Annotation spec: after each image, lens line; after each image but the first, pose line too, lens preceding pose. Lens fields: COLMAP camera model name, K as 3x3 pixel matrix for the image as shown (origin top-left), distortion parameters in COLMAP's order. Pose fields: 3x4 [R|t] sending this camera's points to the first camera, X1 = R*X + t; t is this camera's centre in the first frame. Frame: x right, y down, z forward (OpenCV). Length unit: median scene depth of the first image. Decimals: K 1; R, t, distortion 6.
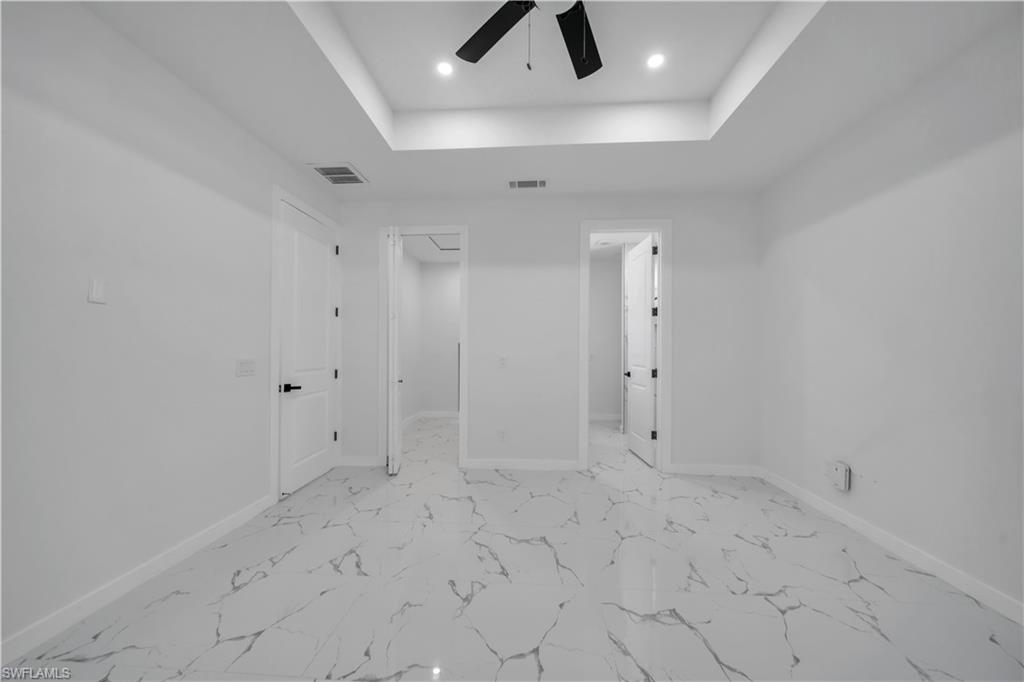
lens RADIAL K [[355.1, 0, 511.8], [0, 355.1, 345.5], [0, 0, 1]] dist [0.000045, -0.000200]
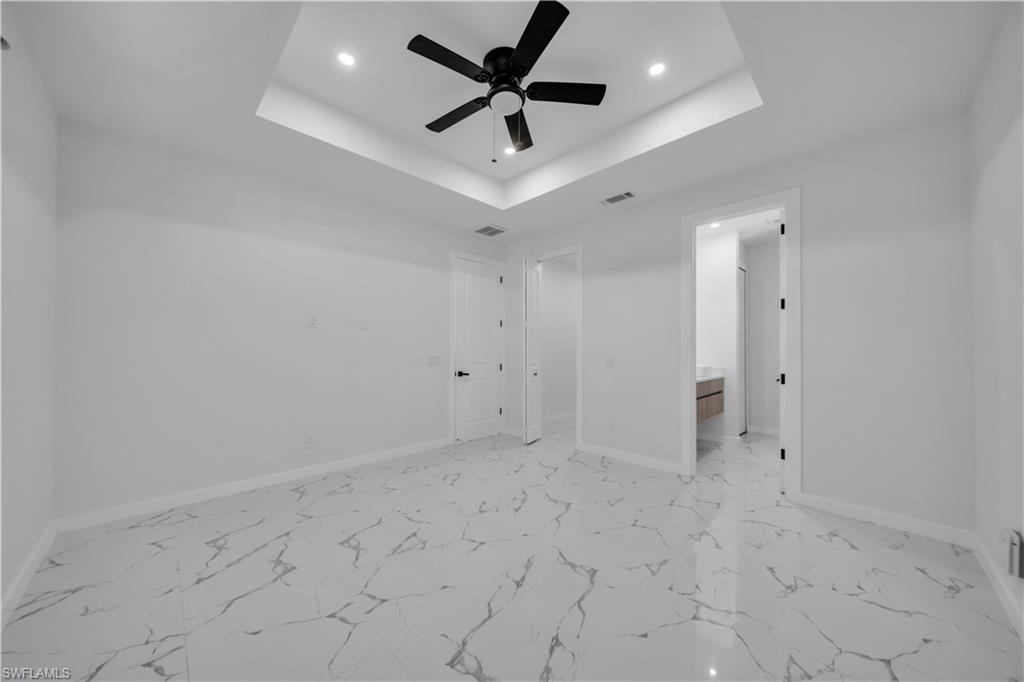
lens RADIAL K [[355.1, 0, 511.8], [0, 355.1, 345.5], [0, 0, 1]] dist [0.000045, -0.000200]
pose [[0.747502, -0.008763, -0.664202, 0.525927], [0.006328, 0.999962, -0.006071, 0.002418], [0.664230, 0.000335, 0.747529, -0.033205]]
